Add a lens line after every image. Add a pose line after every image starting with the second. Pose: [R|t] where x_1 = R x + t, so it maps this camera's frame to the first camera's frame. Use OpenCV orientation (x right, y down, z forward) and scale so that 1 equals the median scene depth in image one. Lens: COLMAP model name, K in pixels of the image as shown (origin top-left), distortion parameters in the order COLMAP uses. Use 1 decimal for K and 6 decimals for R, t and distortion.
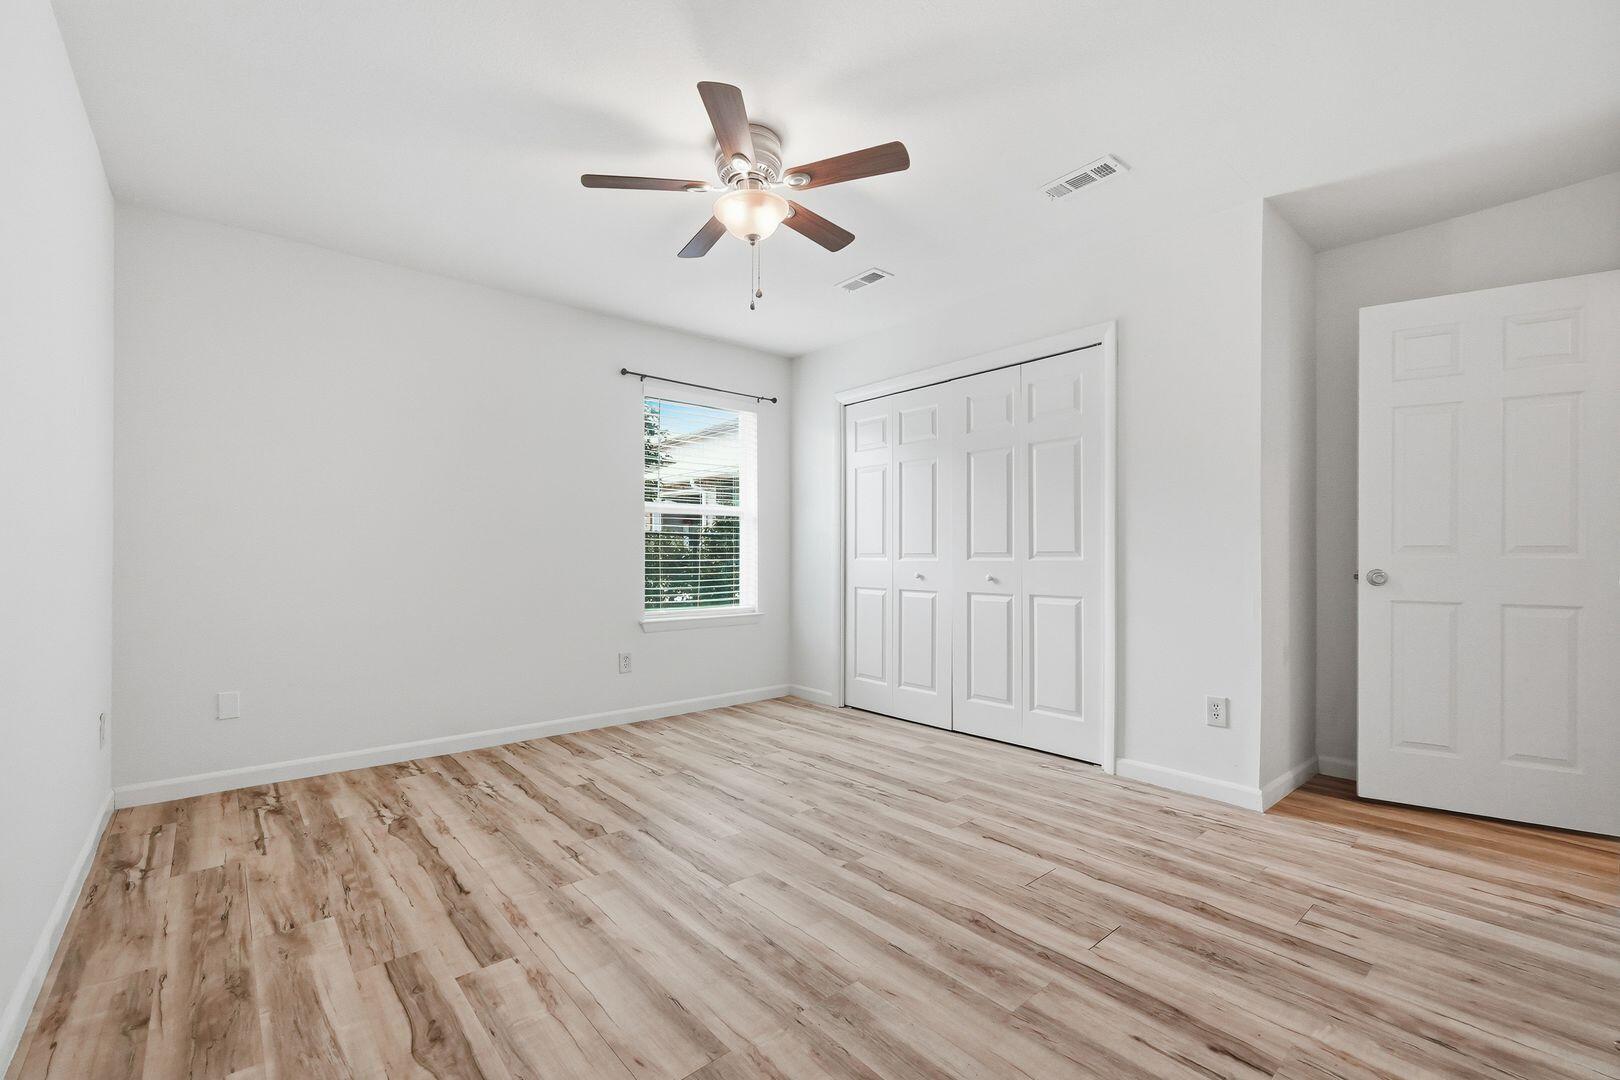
lens RADIAL K [[690.7, 0, 810.3], [0, 690.7, 556.7], [0, 0, 1]] dist [-0.002273, 0.001289]
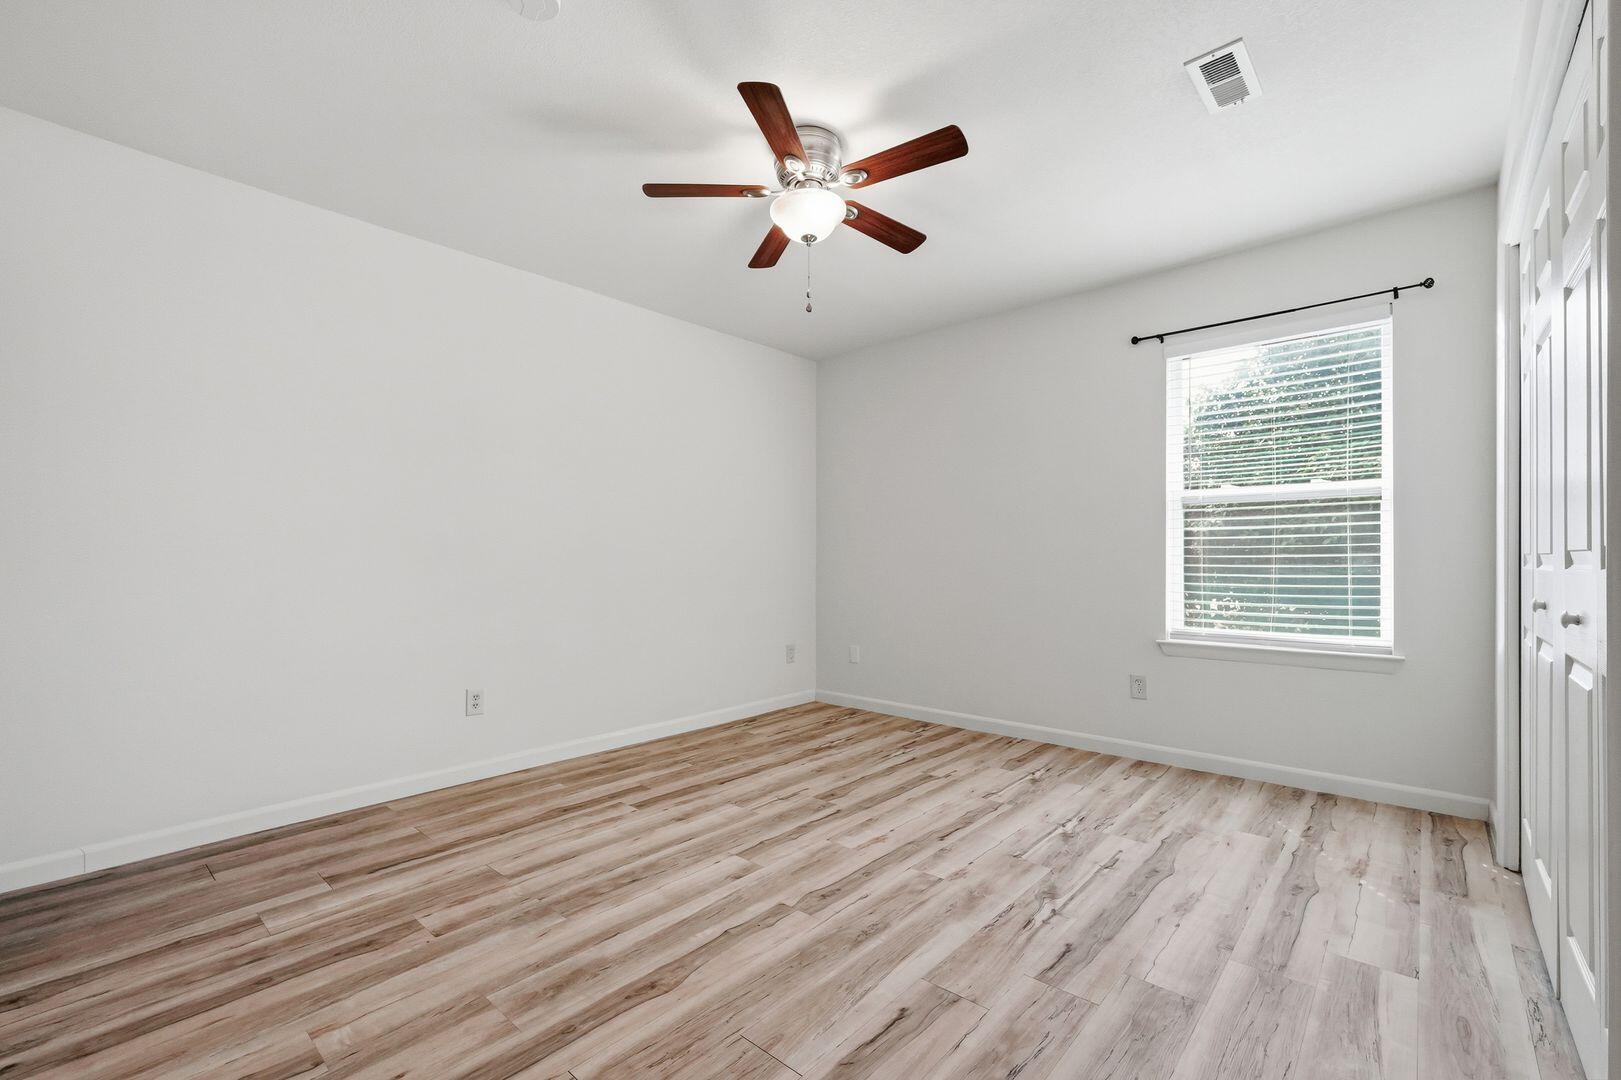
lens RADIAL K [[691.2, 0, 810.8], [0, 691.2, 556.7], [0, 0, 1]] dist [-0.002273, 0.001289]
pose [[0.131297, -0.005117, -0.991330, 0.853256], [0.001986, 0.999986, -0.004899, -0.001871], [0.991341, -0.001325, 0.131306, 0.824323]]
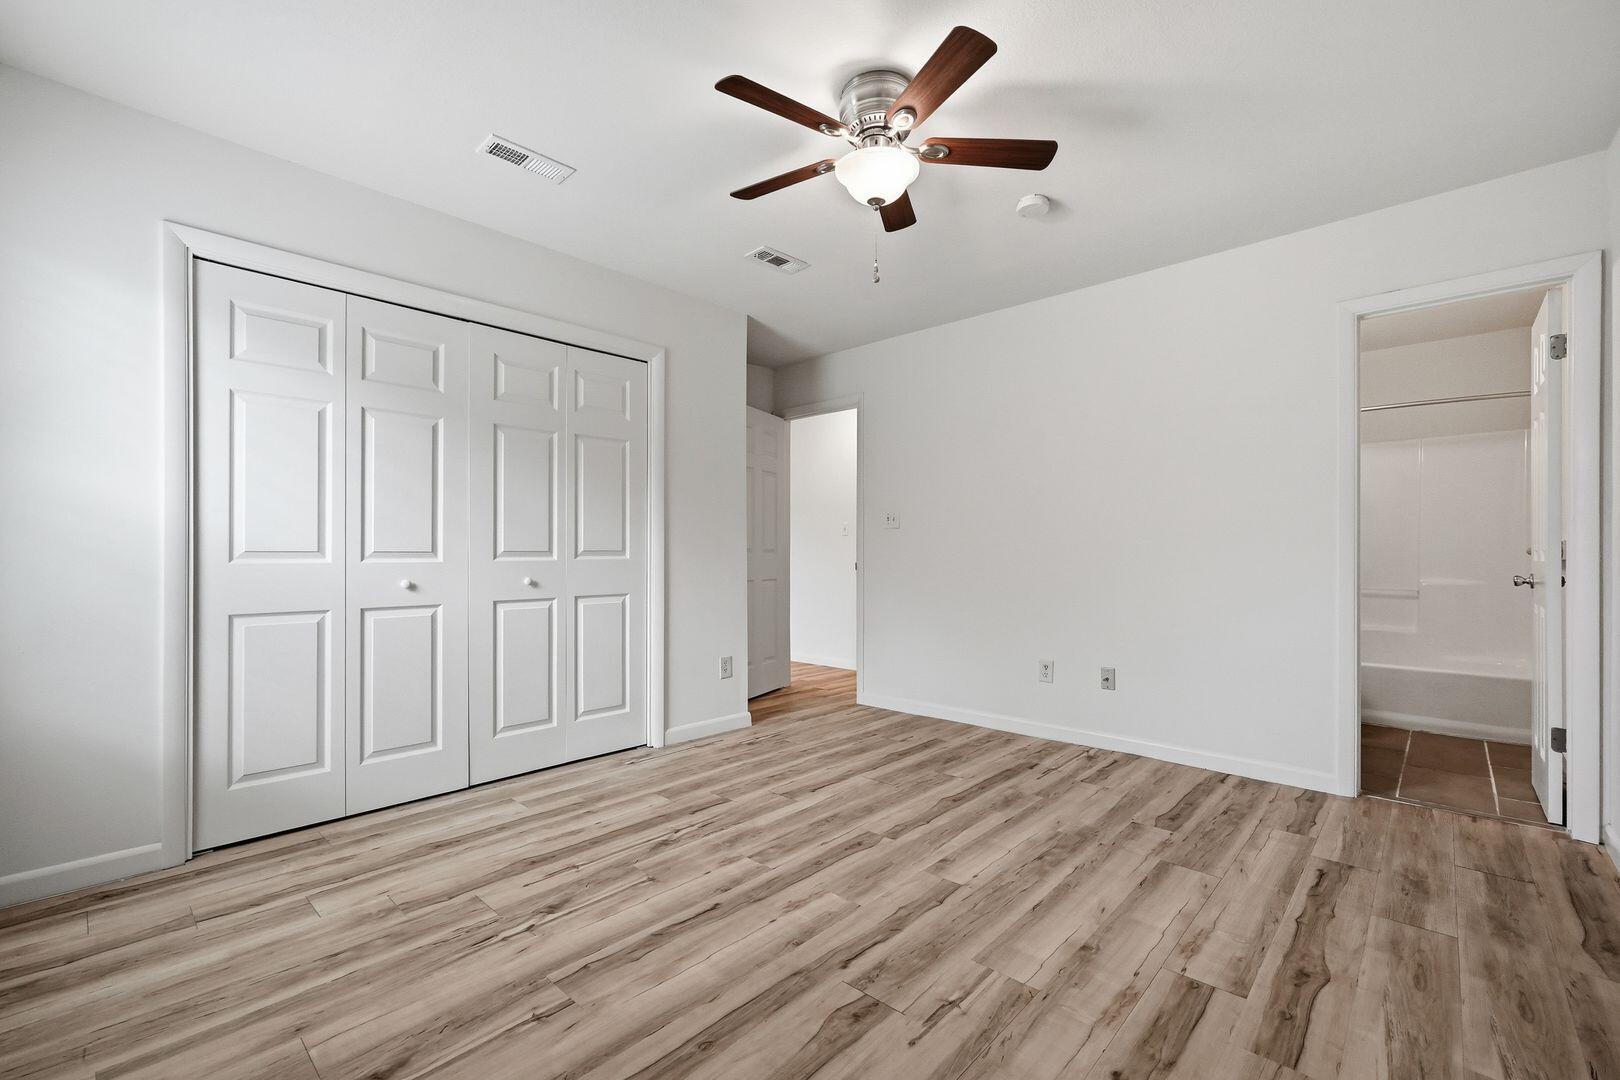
lens RADIAL K [[690.7, 0, 810.3], [0, 690.7, 556.7], [0, 0, 1]] dist [-0.002273, 0.001289]
pose [[-0.114458, -0.002267, 0.993426, -0.917915], [0.000832, 0.999997, 0.002378, -0.001532], [-0.993428, 0.001099, -0.114456, 1.125927]]
